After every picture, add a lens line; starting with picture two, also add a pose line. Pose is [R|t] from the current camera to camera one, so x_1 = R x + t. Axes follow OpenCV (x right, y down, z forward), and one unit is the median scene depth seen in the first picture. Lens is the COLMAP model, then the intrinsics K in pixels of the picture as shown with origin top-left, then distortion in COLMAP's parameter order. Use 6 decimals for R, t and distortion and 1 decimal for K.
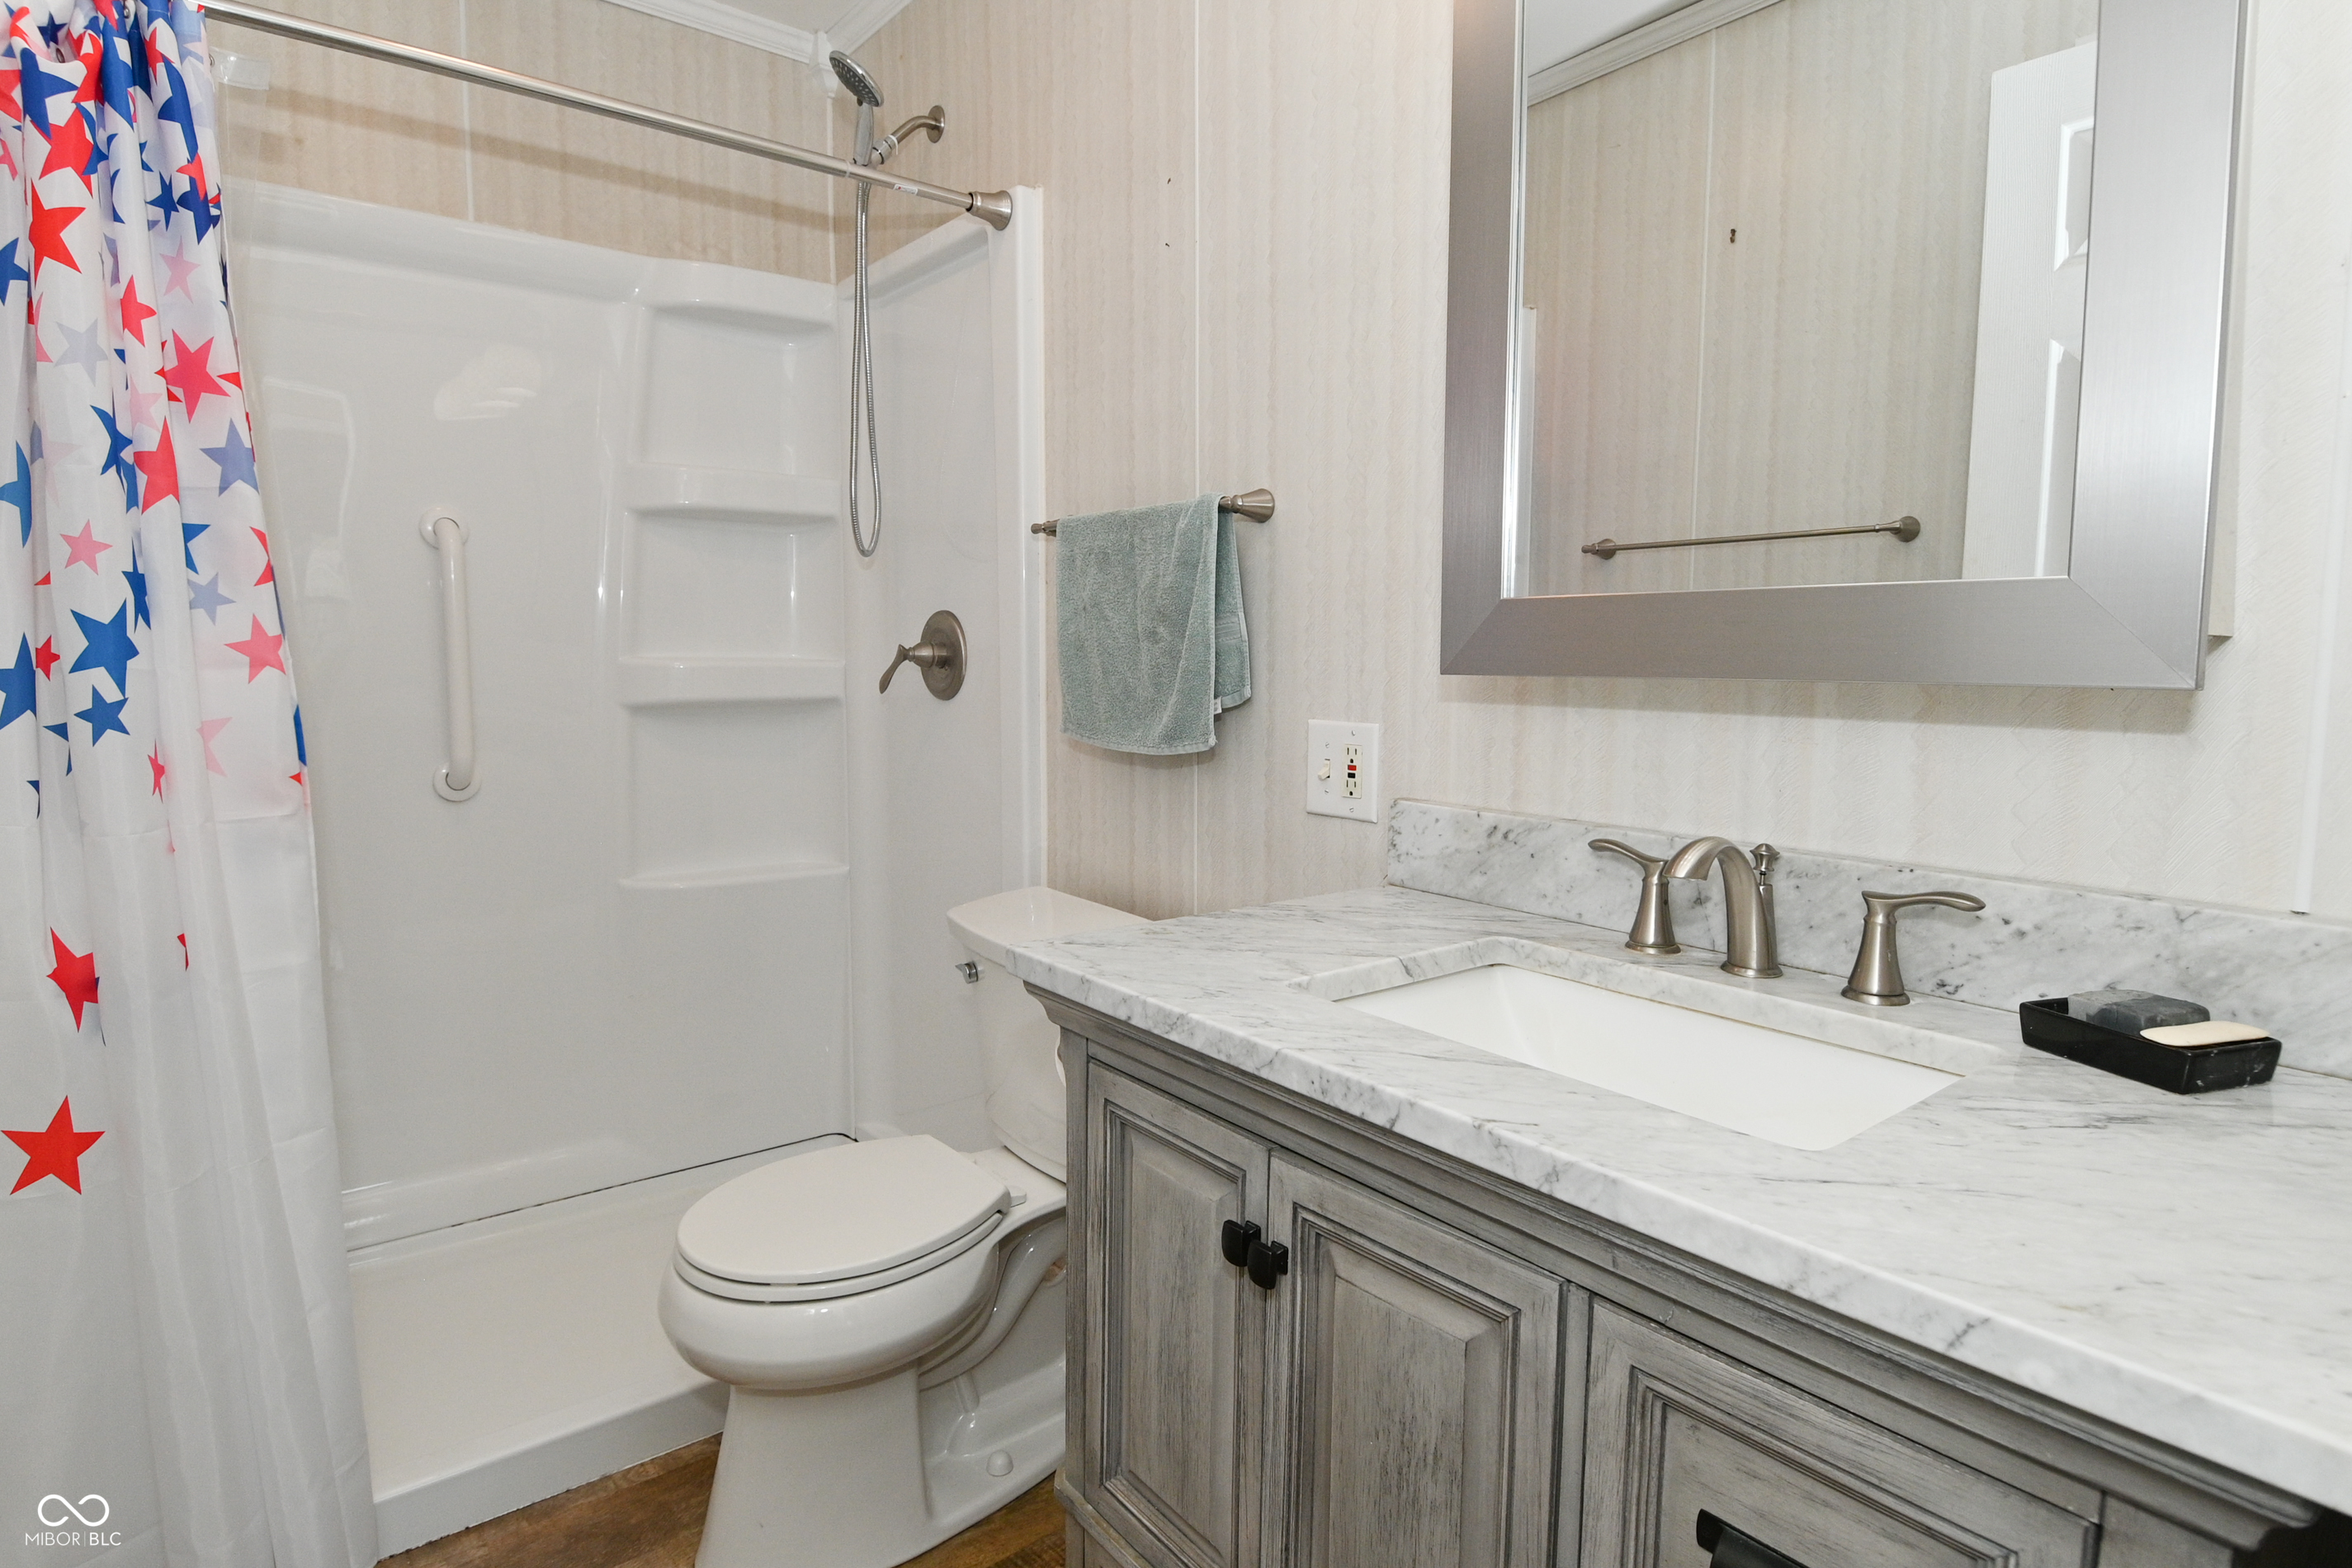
lens RADIAL K [[1248.0, 0, 1176.9], [0, 1248.0, 770.6], [0, 0, 1]] dist [0.004088, -0.016999]
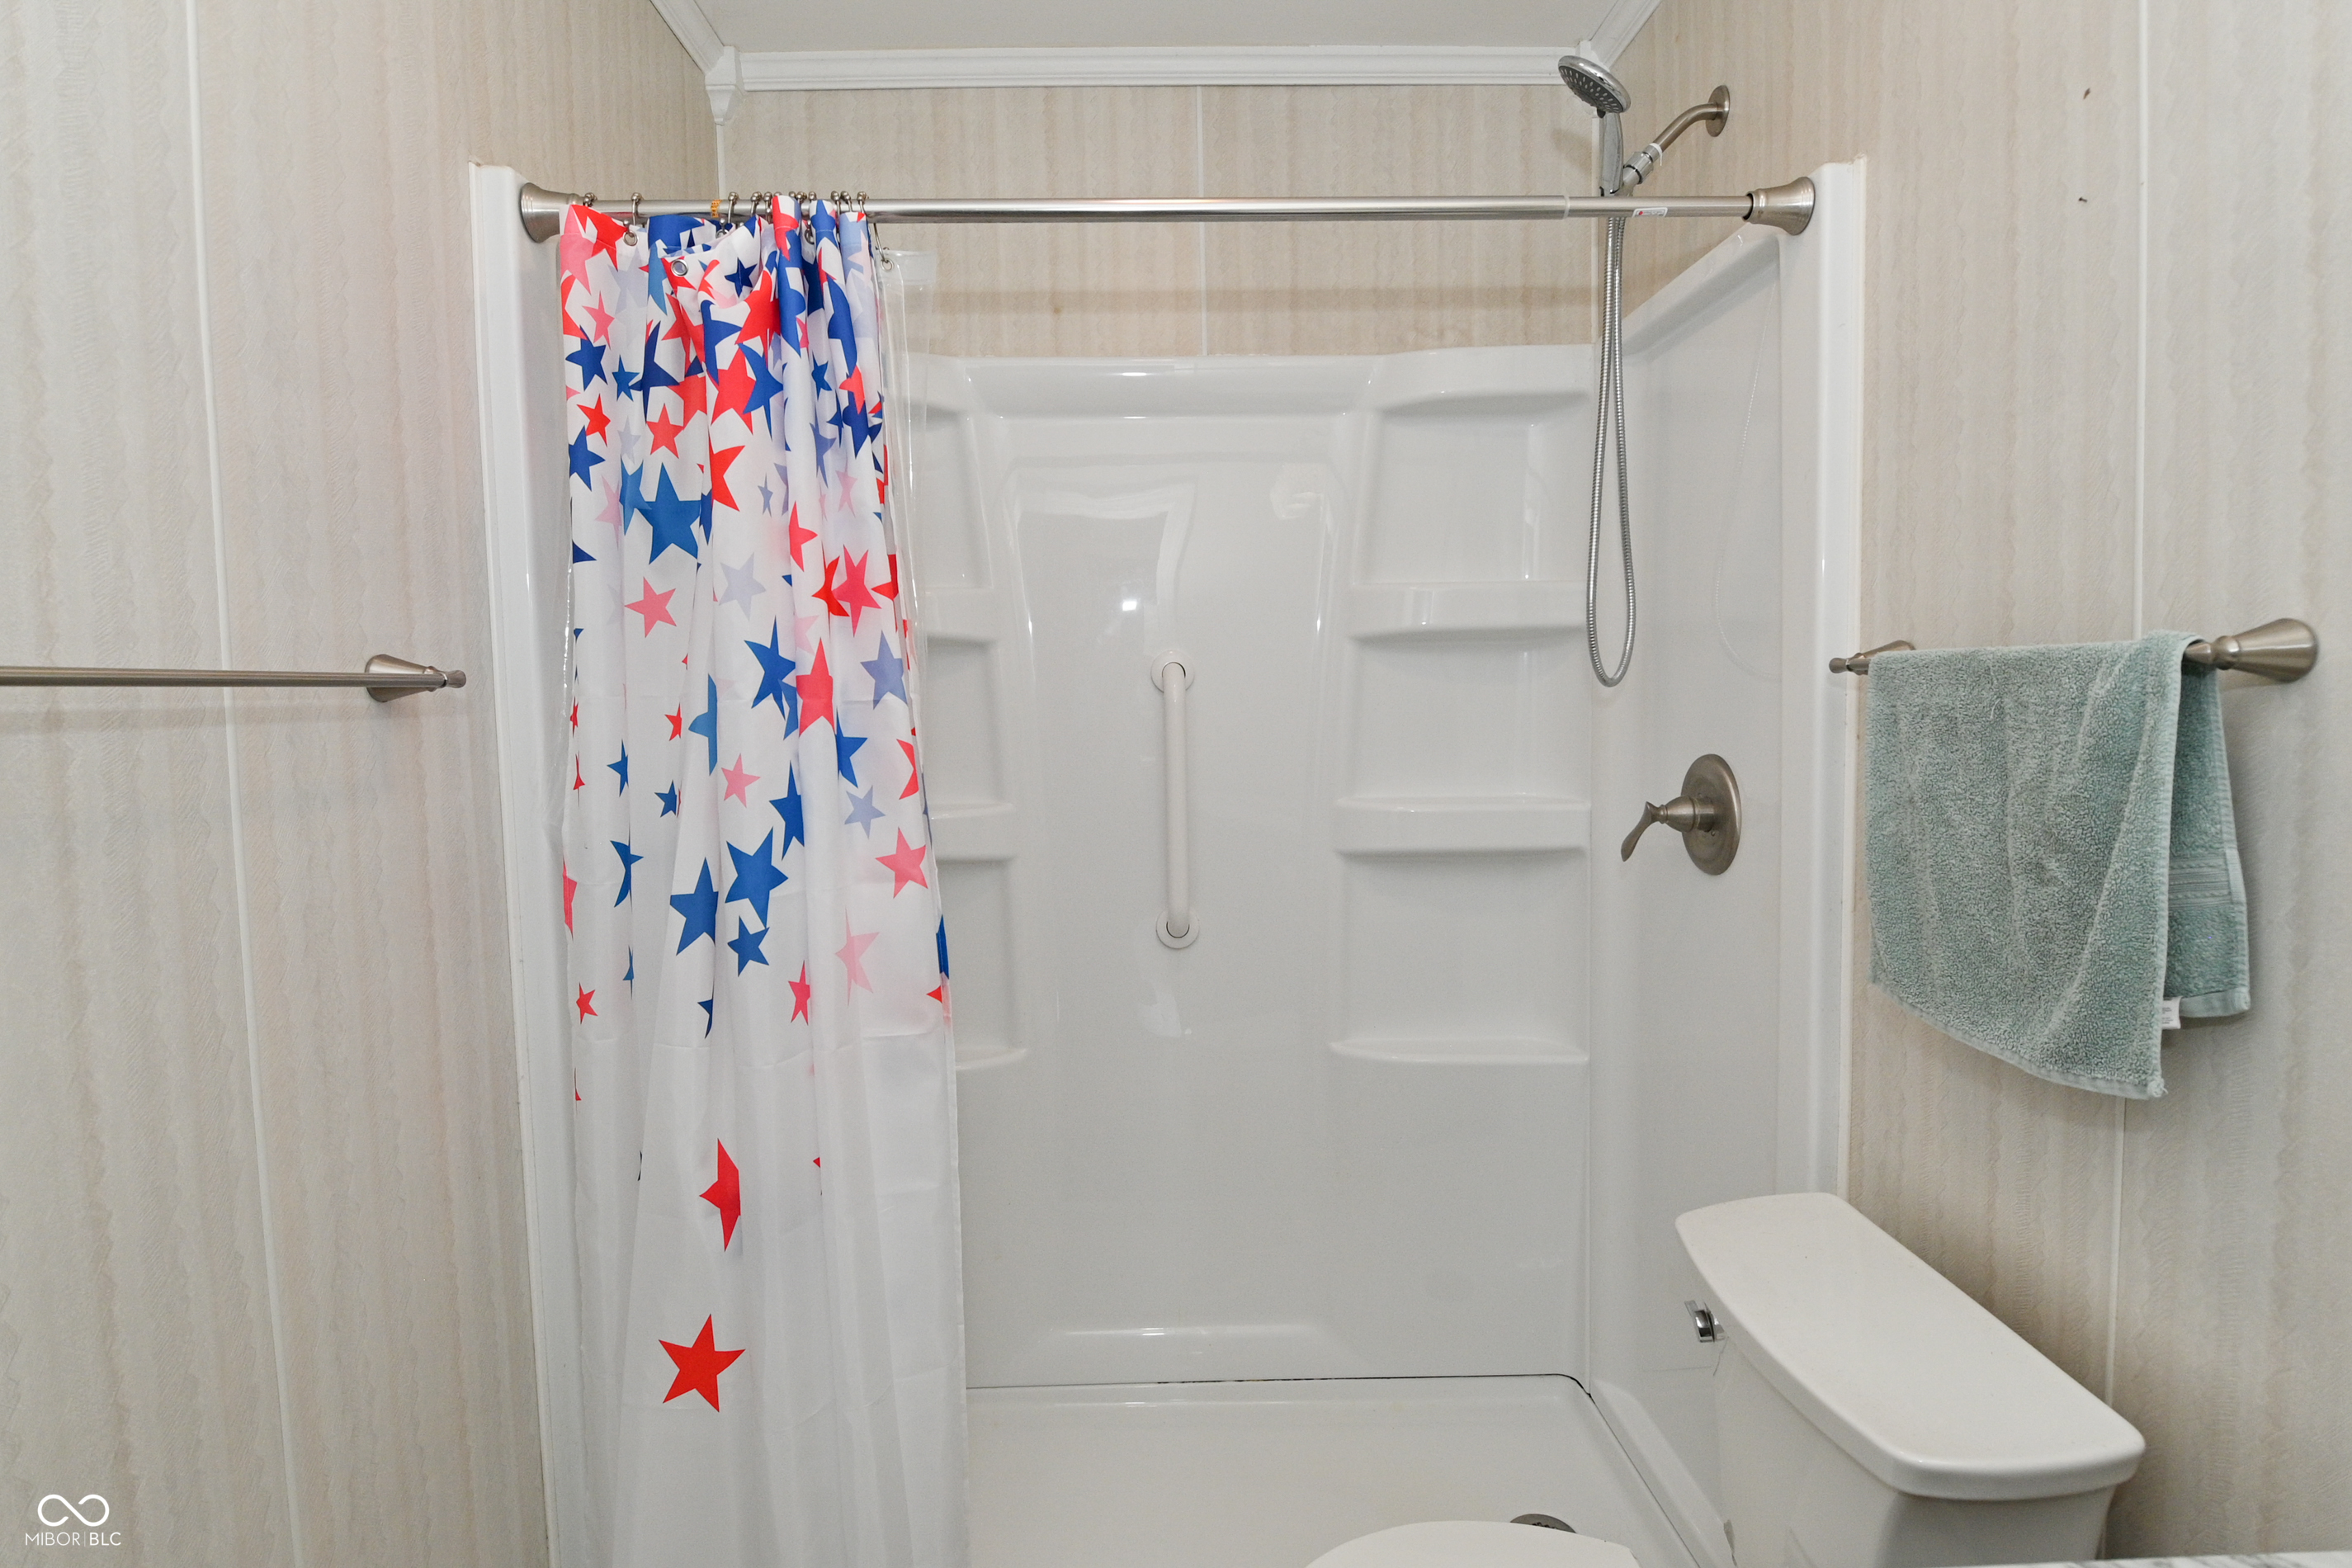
lens RADIAL K [[1248.0, 0, 1159.3], [0, 1248.0, 782.7], [0, 0, 1]] dist [0.004088, -0.016999]
pose [[0.790384, 0.021675, -0.612228, 0.012387], [-0.034352, 0.999370, -0.008967, -0.129786], [0.611647, 0.028119, 0.790631, 0.287460]]
